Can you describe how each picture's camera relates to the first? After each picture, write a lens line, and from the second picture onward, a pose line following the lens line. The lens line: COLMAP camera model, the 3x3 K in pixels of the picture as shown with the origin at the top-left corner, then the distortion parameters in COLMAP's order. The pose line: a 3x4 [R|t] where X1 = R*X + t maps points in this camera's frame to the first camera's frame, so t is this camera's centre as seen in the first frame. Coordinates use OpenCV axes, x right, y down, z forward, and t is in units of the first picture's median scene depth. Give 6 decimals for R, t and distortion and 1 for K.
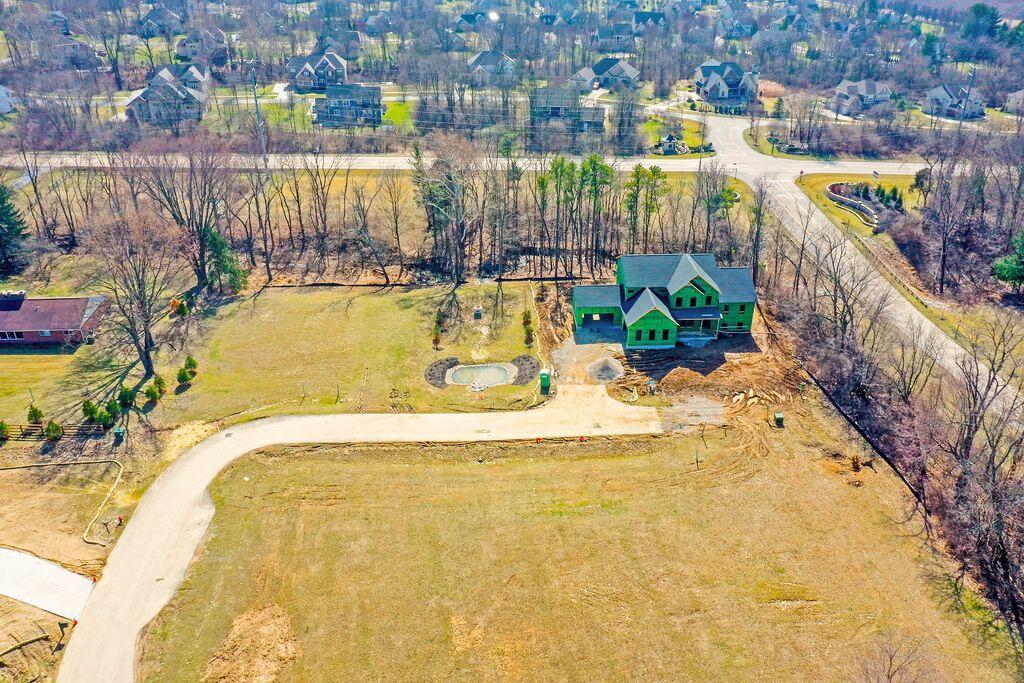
lens RADIAL K [[822.9, 0, 512.0], [0, 822.9, 341.5], [0, 0, 1]] dist [0.012610, 0.007947]
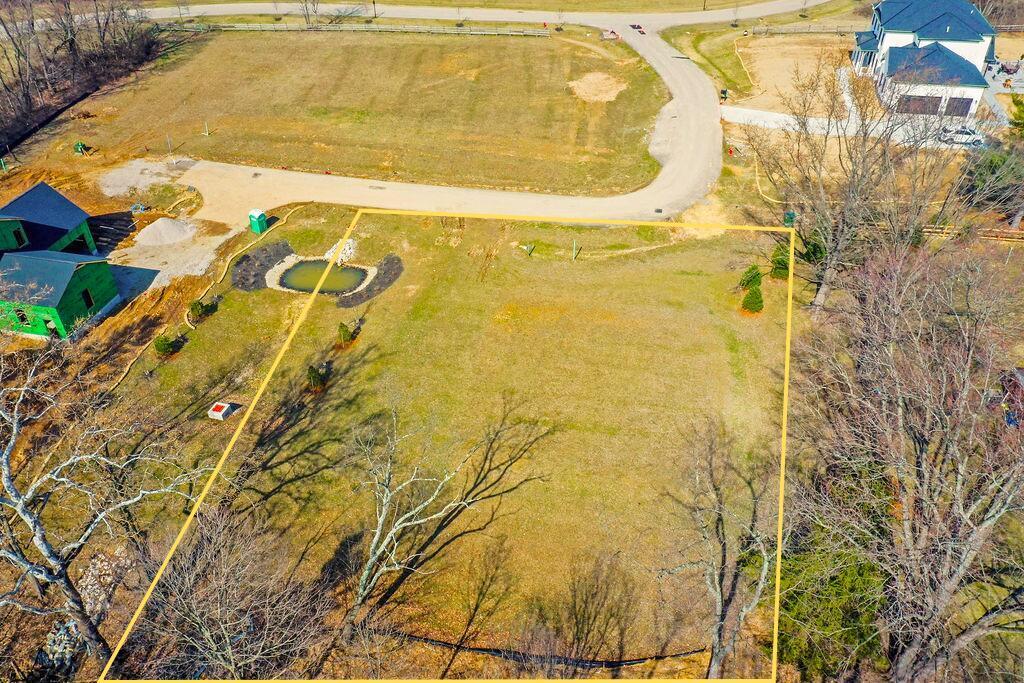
lens RADIAL K [[822.9, 0, 512.0], [0, 822.9, 341.5], [0, 0, 1]] dist [0.012610, 0.007947]
pose [[-0.970218, -0.142211, 0.196093, -0.309482], [0.118605, 0.426951, 0.896463, -0.494980], [-0.211209, 0.893022, -0.397369, 1.202312]]
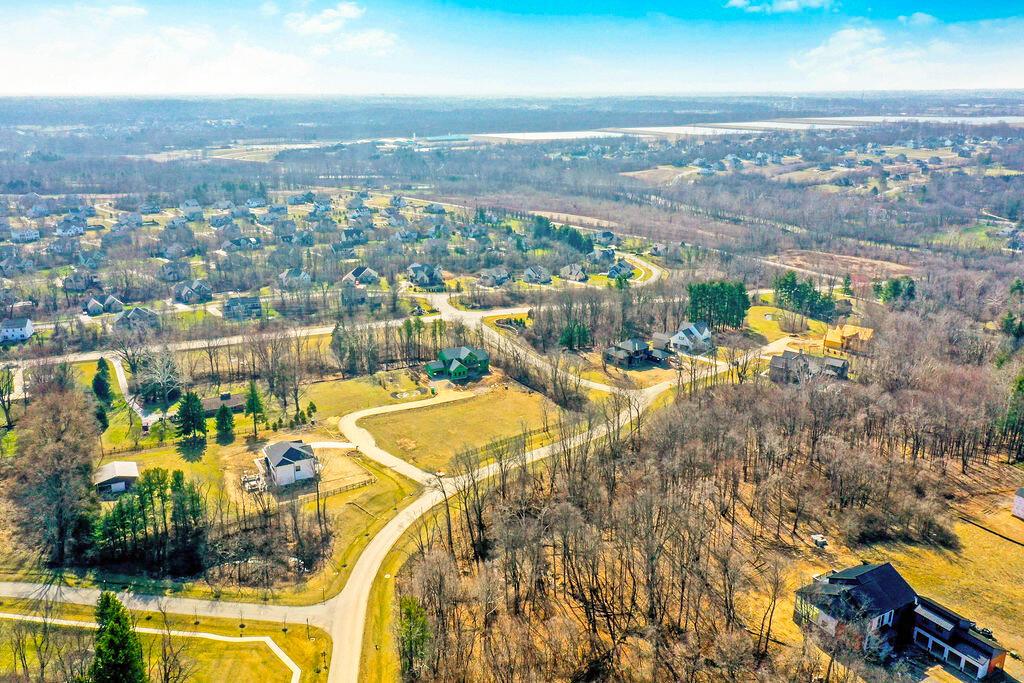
lens RADIAL K [[822.9, 0, 512.0], [0, 822.9, 341.5], [0, 0, 1]] dist [0.012610, 0.007947]
pose [[0.902595, -0.119831, 0.413477, -0.829219], [0.195934, 0.969580, -0.146715, 0.334203], [-0.383318, 0.213438, 0.898616, -1.677009]]
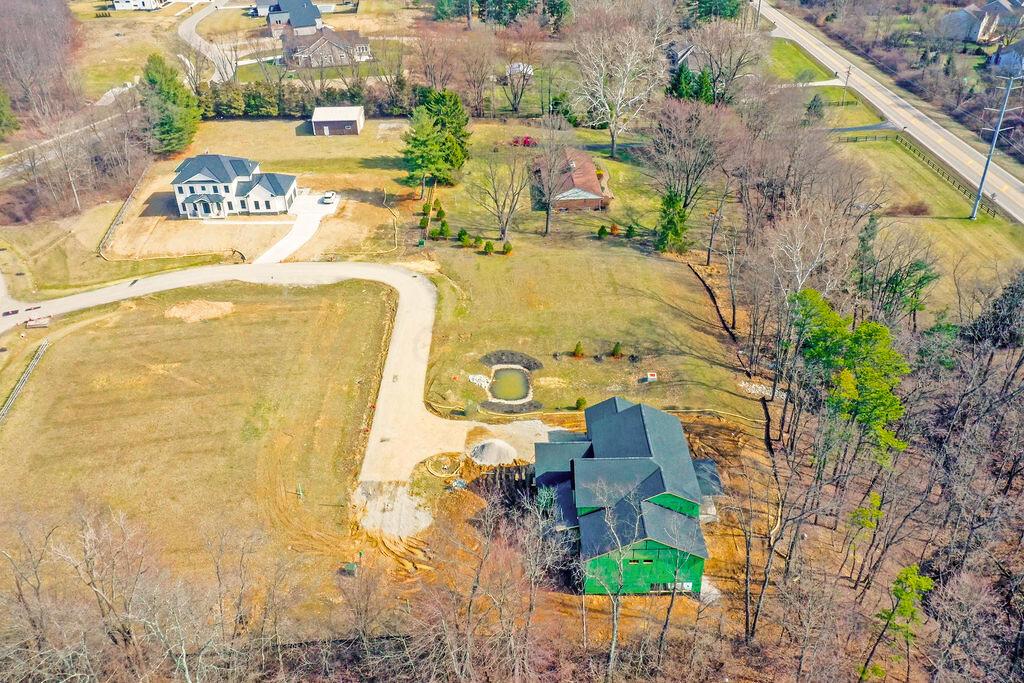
lens RADIAL K [[796.1, 0, 518.1], [0, 796.1, 370.1], [0, 0, 1]] dist [-0.001811, 0.033467]
pose [[-0.021751, 0.562454, -0.826542, 0.716385], [-0.456110, 0.730105, 0.508832, -0.446658], [0.889657, 0.388062, 0.240661, 0.716649]]
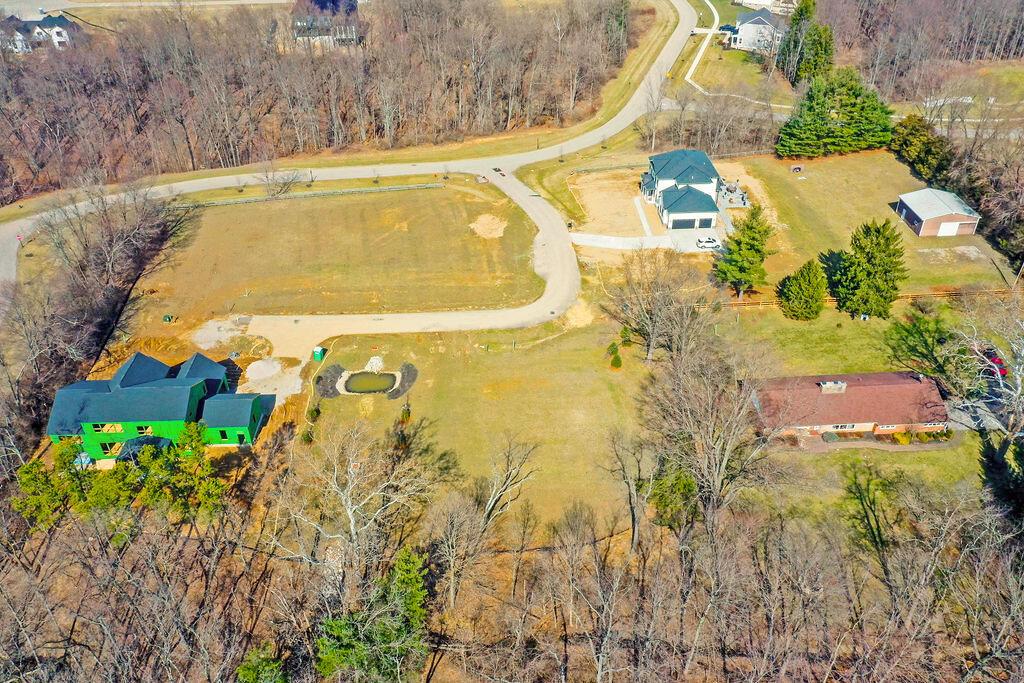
lens RADIAL K [[822.9, 0, 512.0], [0, 822.9, 341.5], [0, 0, 1]] dist [0.012610, 0.007947]
pose [[-0.999960, 0.008941, 0.000456, -0.220568], [0.004465, 0.453960, 0.891011, -0.939462], [0.007759, 0.890977, -0.453981, 1.375433]]
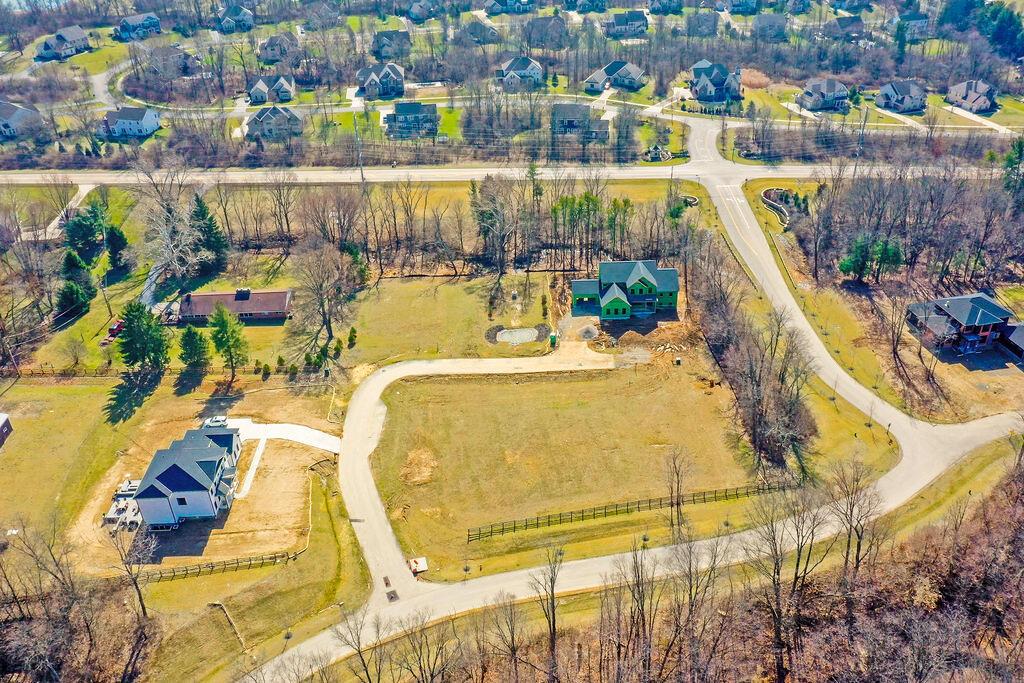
lens RADIAL K [[872.7, 0, 512.0], [0, 872.7, 341.5], [0, 0, 1]] dist [0.013952, 0.004293]
pose [[0.999142, -0.007942, -0.040656, 0.025344], [0.011165, 0.996760, 0.079655, -0.088388], [0.039892, -0.080041, 0.995993, -0.785492]]
